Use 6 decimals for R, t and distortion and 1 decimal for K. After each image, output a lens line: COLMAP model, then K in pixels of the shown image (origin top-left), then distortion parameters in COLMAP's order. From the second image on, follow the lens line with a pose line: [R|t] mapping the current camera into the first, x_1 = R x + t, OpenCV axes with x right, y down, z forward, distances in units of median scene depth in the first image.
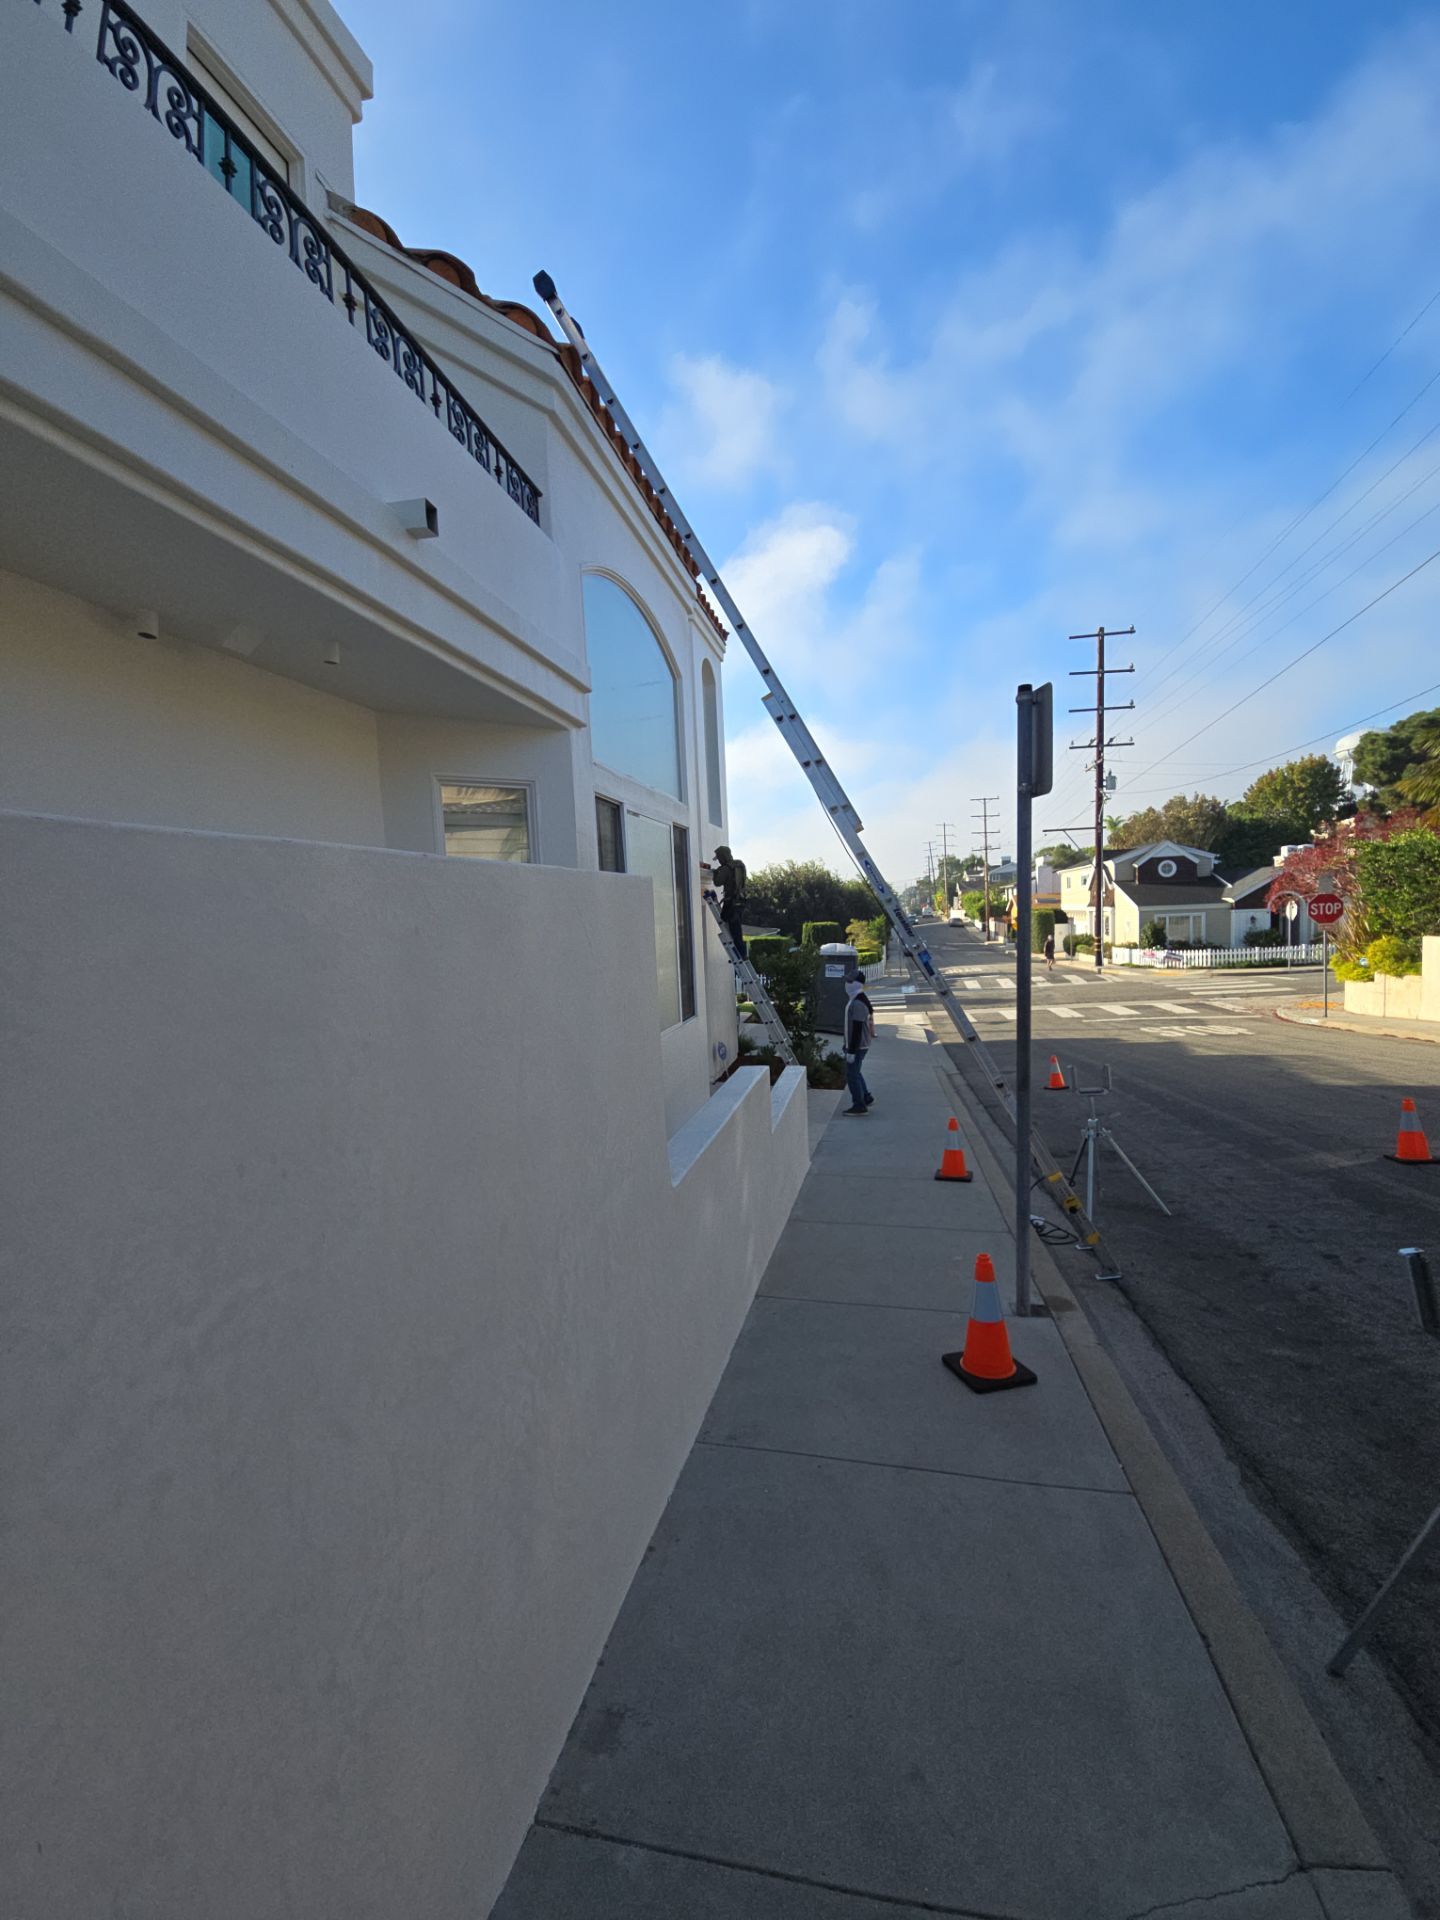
lens RADIAL K [[787.3, 0, 723.3], [0, 787.3, 969.0], [0, 0, 1]] dist [0.003819, -0.001837]
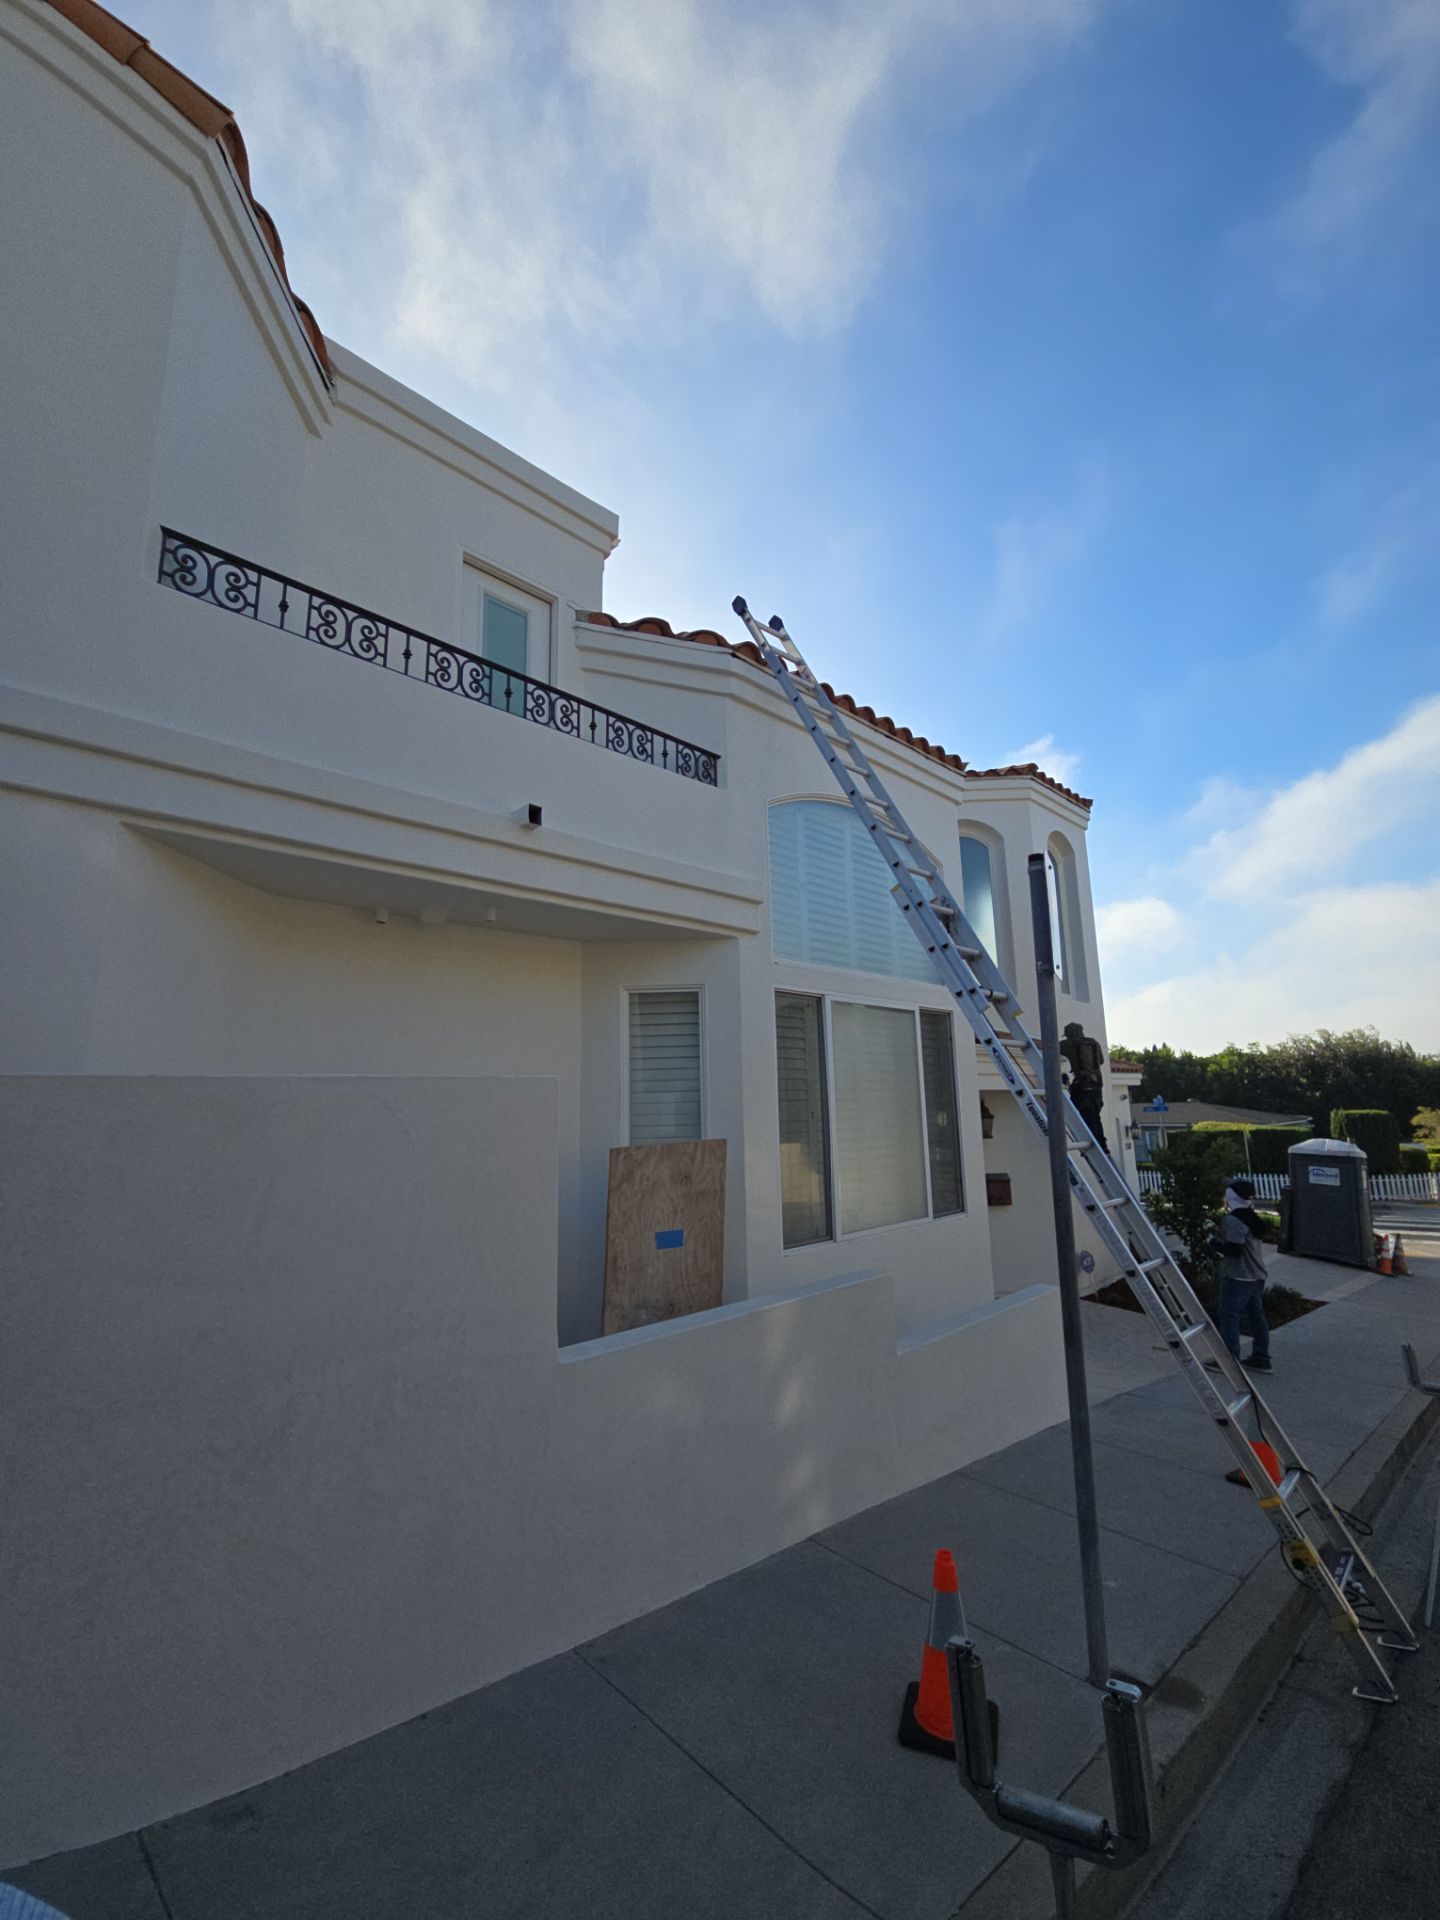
lens RADIAL K [[787.3, 0, 723.5], [0, 787.3, 963.6], [0, 0, 1]] dist [0.003819, -0.001837]
pose [[0.828263, -0.079459, -0.554677, 0.419055], [-0.050286, 0.975360, -0.214812, -0.018570], [0.558079, 0.205814, 0.803859, 0.070520]]
